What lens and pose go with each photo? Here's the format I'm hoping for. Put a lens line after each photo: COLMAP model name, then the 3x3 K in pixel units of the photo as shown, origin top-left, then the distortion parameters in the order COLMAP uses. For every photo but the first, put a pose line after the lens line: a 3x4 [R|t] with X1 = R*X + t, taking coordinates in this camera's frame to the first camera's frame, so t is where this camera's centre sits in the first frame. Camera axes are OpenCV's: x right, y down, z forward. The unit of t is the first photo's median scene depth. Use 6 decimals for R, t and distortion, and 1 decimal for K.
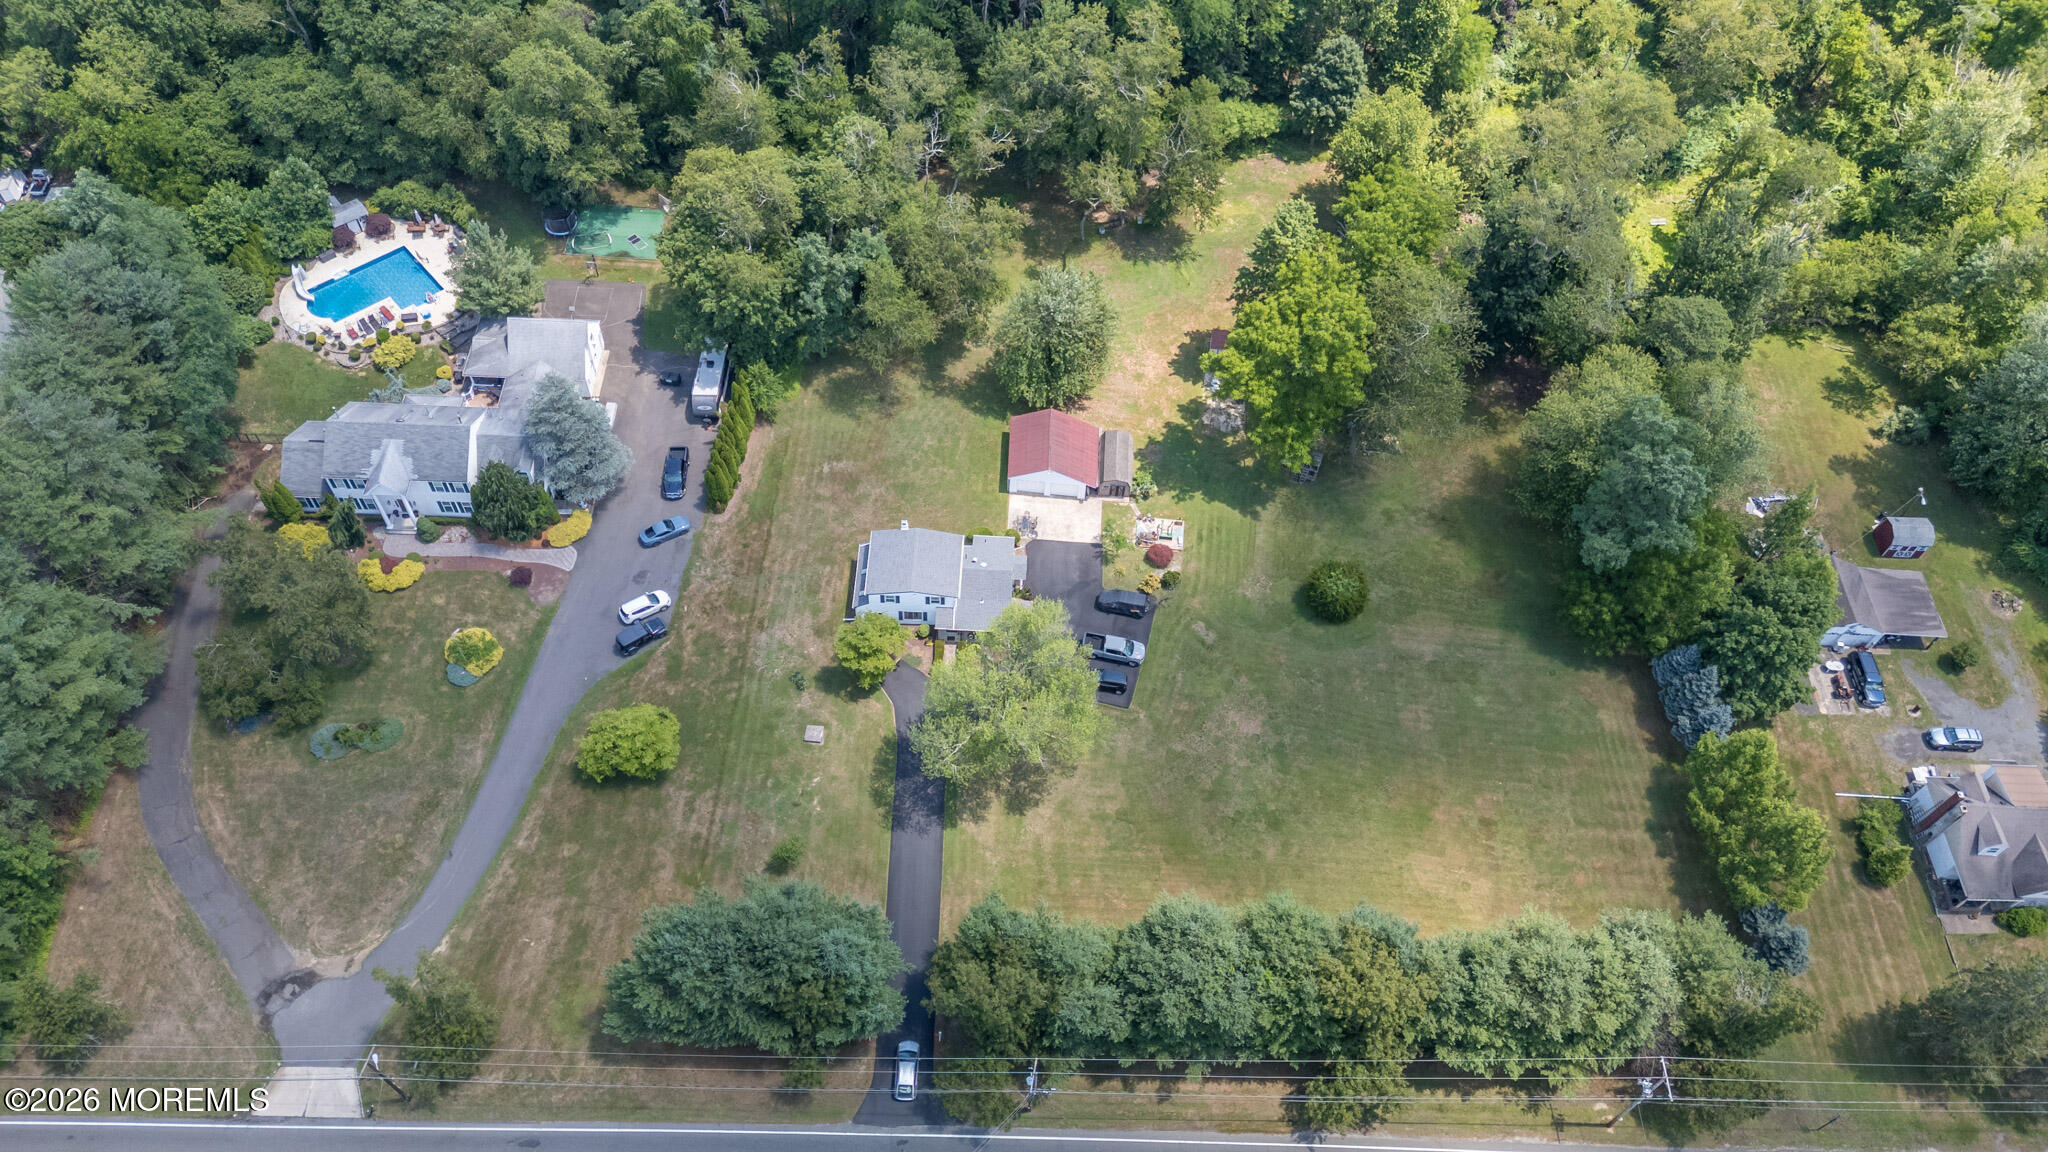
lens RADIAL K [[1523.3, 0, 1023.4], [0, 1523.3, 557.7], [0, 0, 1]] dist [0.084789, -0.091498]
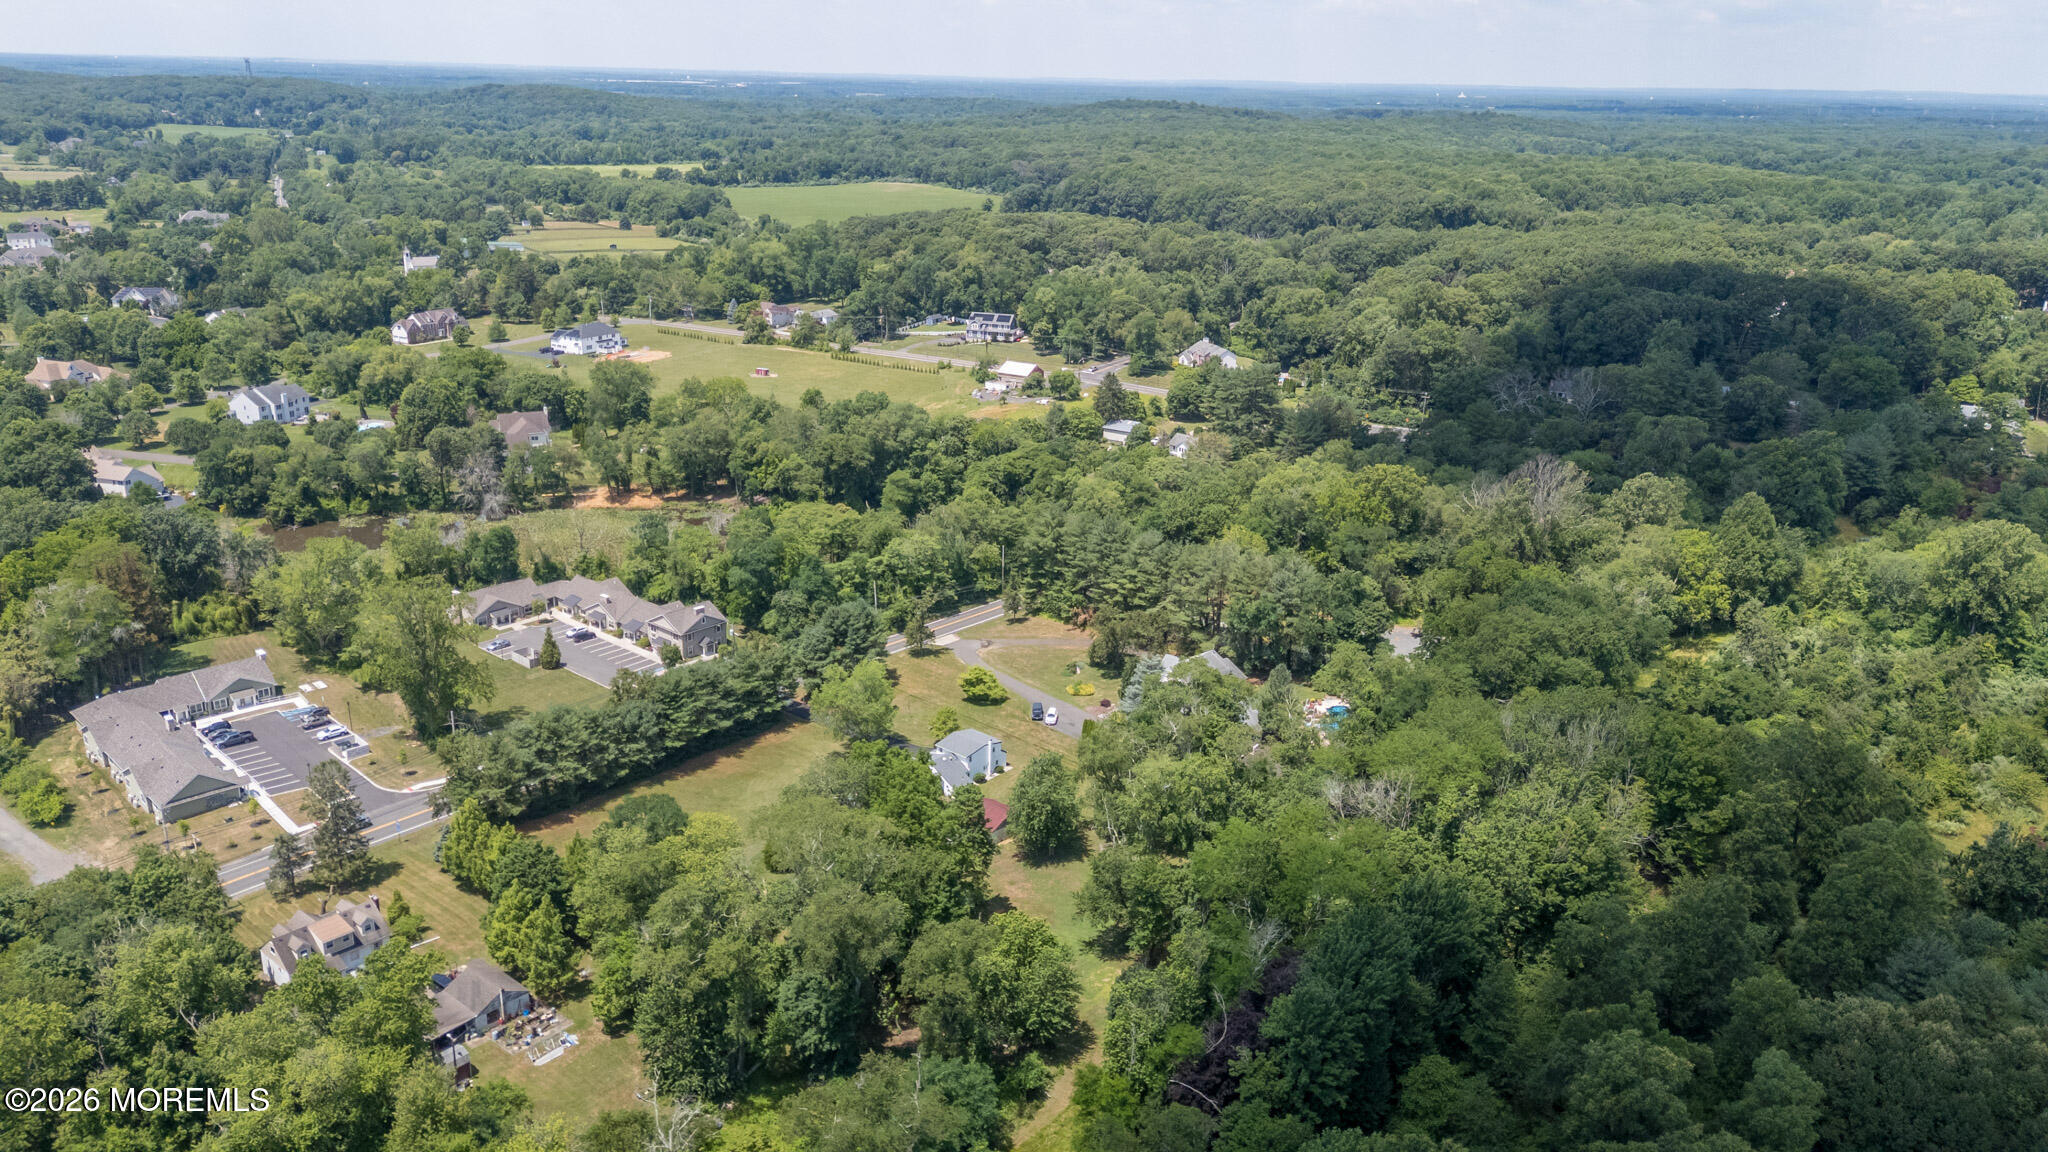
lens RADIAL K [[1514.2, 0, 1028.5], [0, 1514.2, 540.6], [0, 0, 1]] dist [0.087878, -0.130177]
pose [[-0.637699, 0.176860, -0.749707, 1.054114], [-0.653089, 0.391924, 0.647974, -1.155498], [0.408429, 0.902838, -0.134424, 0.954379]]
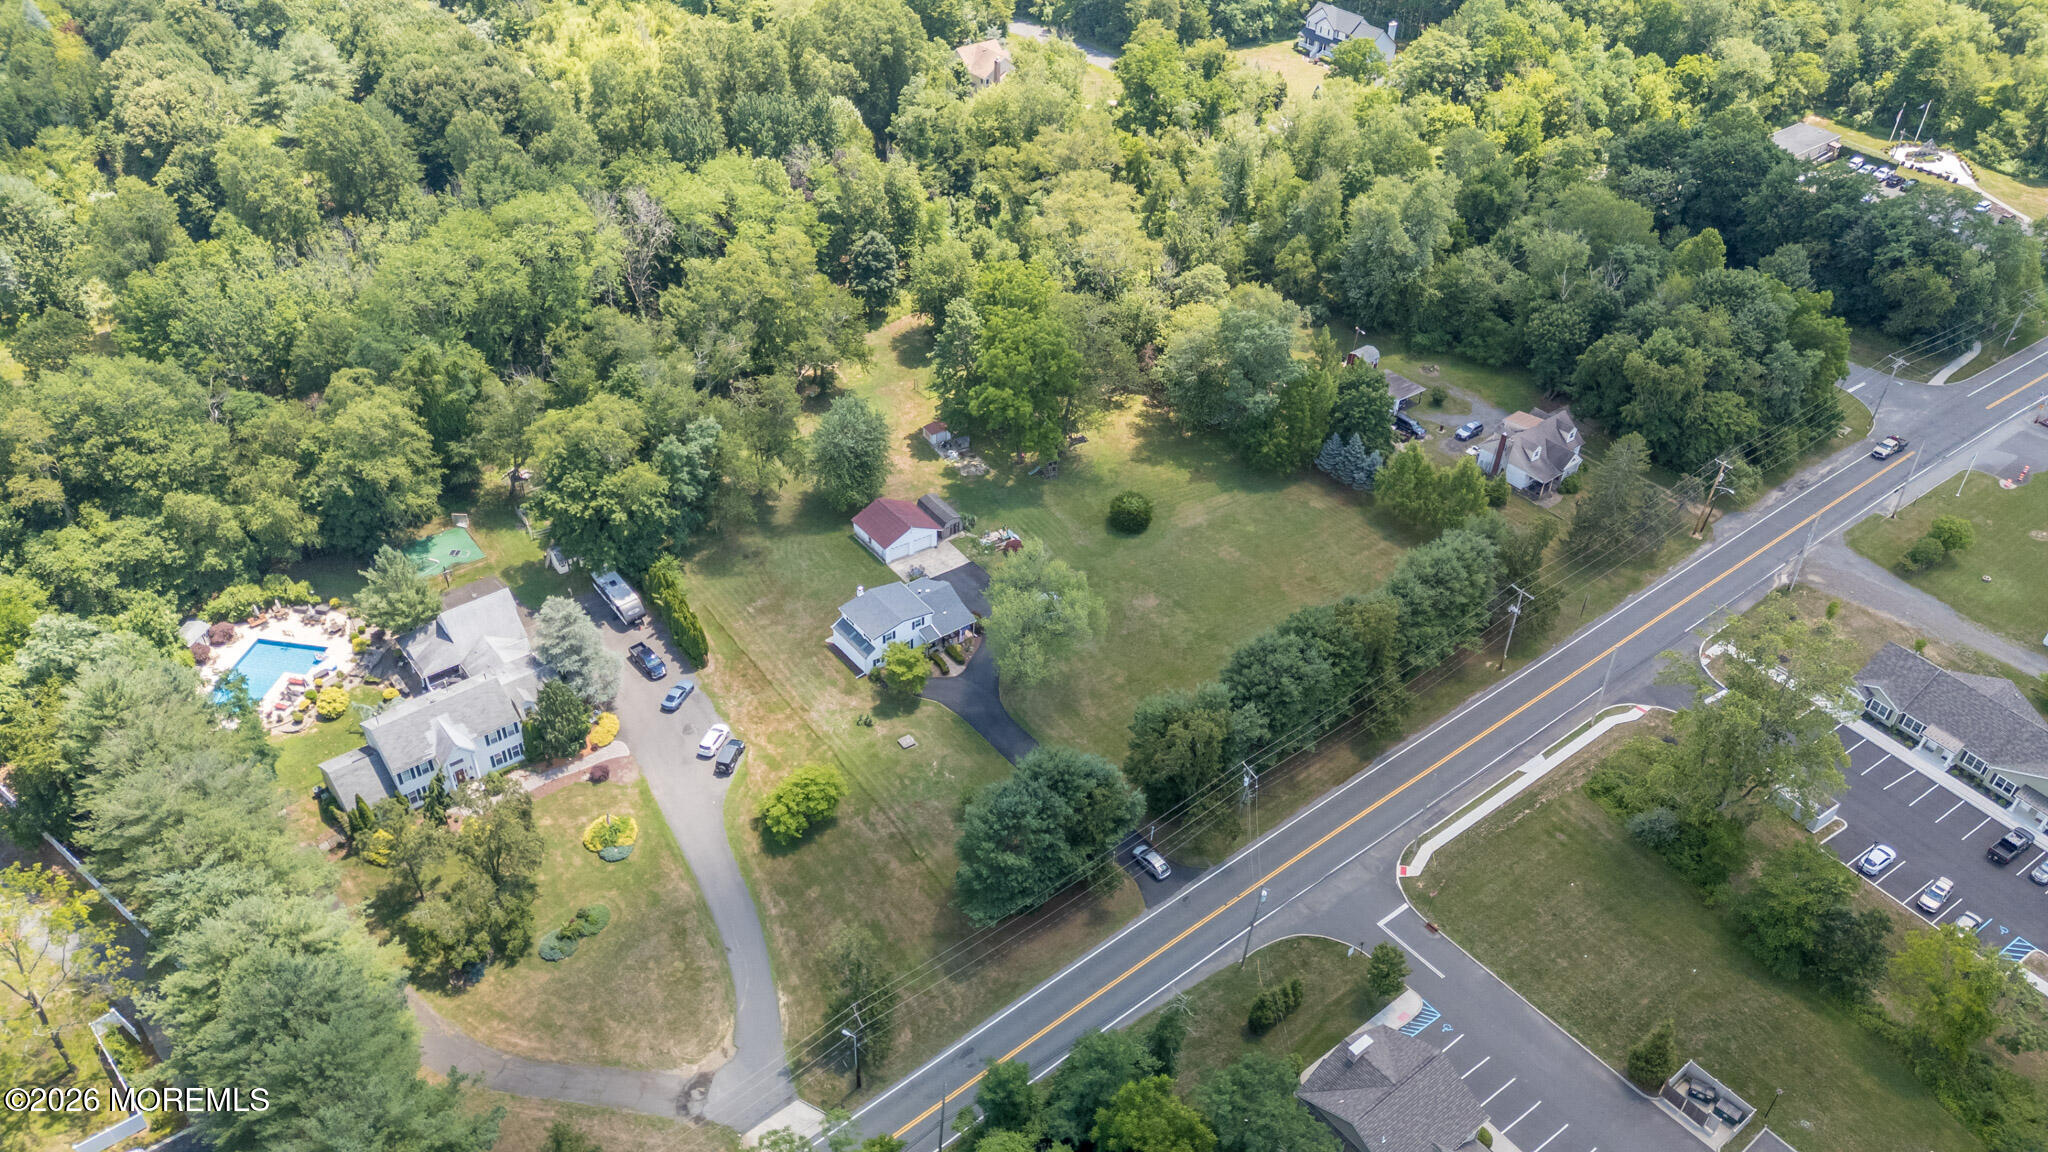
lens RADIAL K [[1571.9, 0, 1026.2], [0, 1571.9, 527.7], [0, 0, 1]] dist [0.063776, -0.002223]
pose [[0.766281, -0.387156, 0.512761, -0.567374], [0.522670, 0.839761, -0.147033, 0.181241], [-0.373671, 0.380673, 0.845847, -0.157936]]
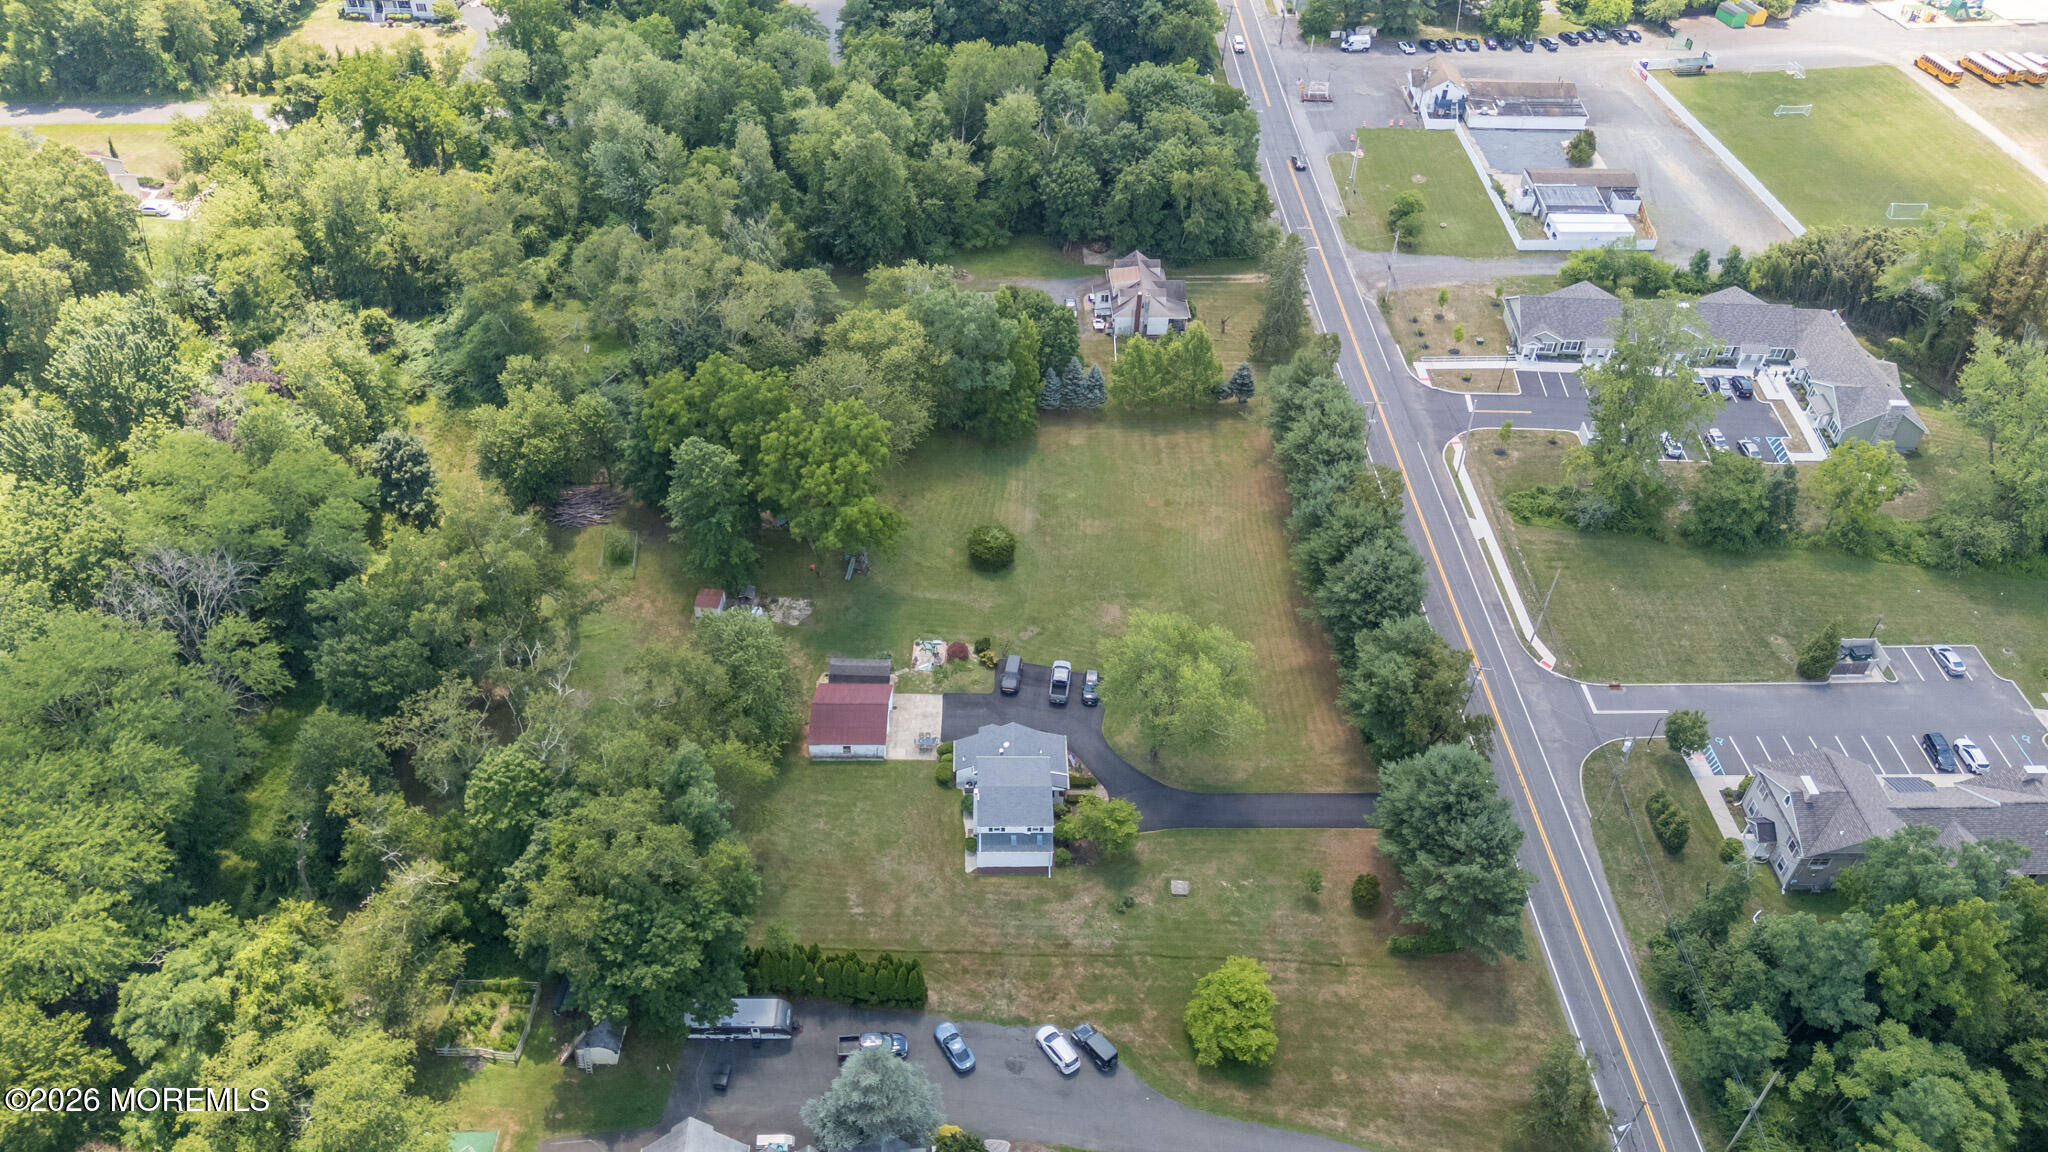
lens RADIAL K [[1520.6, 0, 1079.5], [0, 1520.6, 575.0], [0, 0, 1]] dist [0.150439, -0.112450]
pose [[-0.084650, -0.694296, 0.714694, -0.651020], [0.779969, 0.400185, 0.481145, -0.472641], [-0.620066, 0.598168, 0.507654, 0.321293]]
